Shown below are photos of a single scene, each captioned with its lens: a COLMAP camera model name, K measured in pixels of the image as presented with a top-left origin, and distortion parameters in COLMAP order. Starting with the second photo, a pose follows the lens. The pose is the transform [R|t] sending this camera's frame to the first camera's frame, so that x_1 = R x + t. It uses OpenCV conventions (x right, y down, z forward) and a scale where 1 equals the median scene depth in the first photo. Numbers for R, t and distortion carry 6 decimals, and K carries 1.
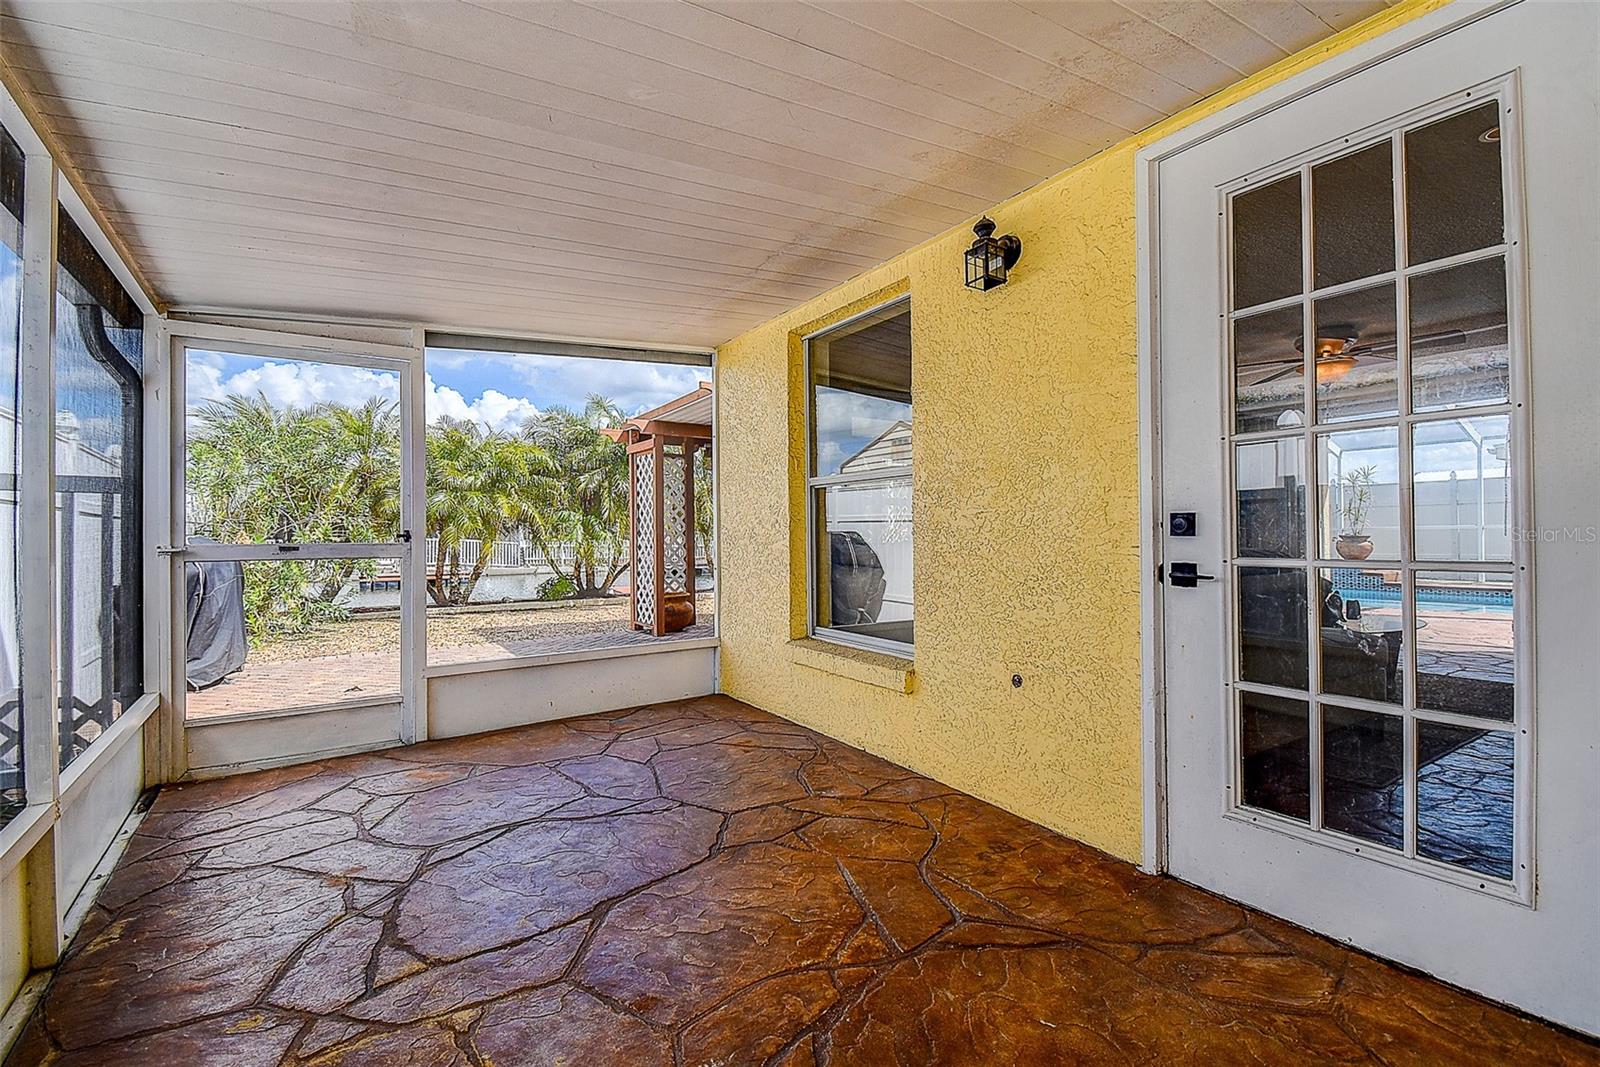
lens RADIAL K [[690.4, 0, 800.0], [0, 690.4, 533.5], [0, 0, 1]] dist [0.025776, -0.011923]
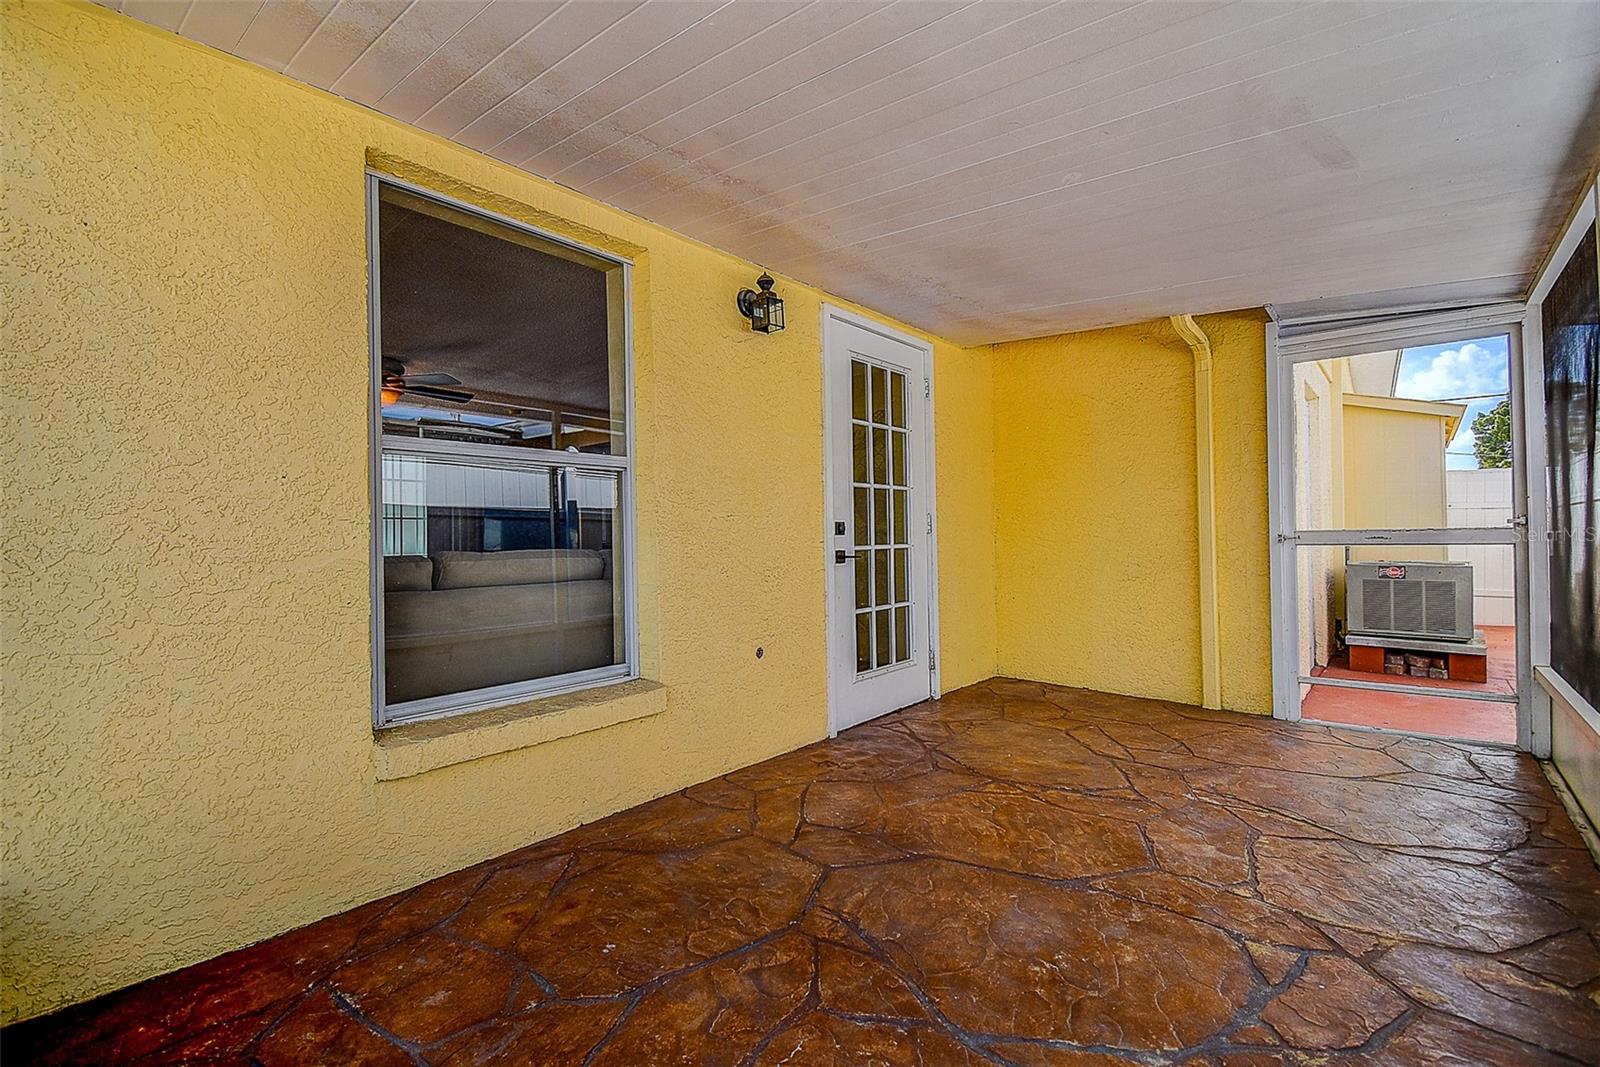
lens RADIAL K [[738.1, 0, 751.3], [0, 738.1, 543.5], [0, 0, 1]] dist [0.030068, -0.025768]
pose [[-0.246754, 0.009003, 0.969036, -1.081124], [0.023032, 0.999729, -0.003423, 0.023556], [-0.968804, 0.021474, -0.246894, 1.497012]]
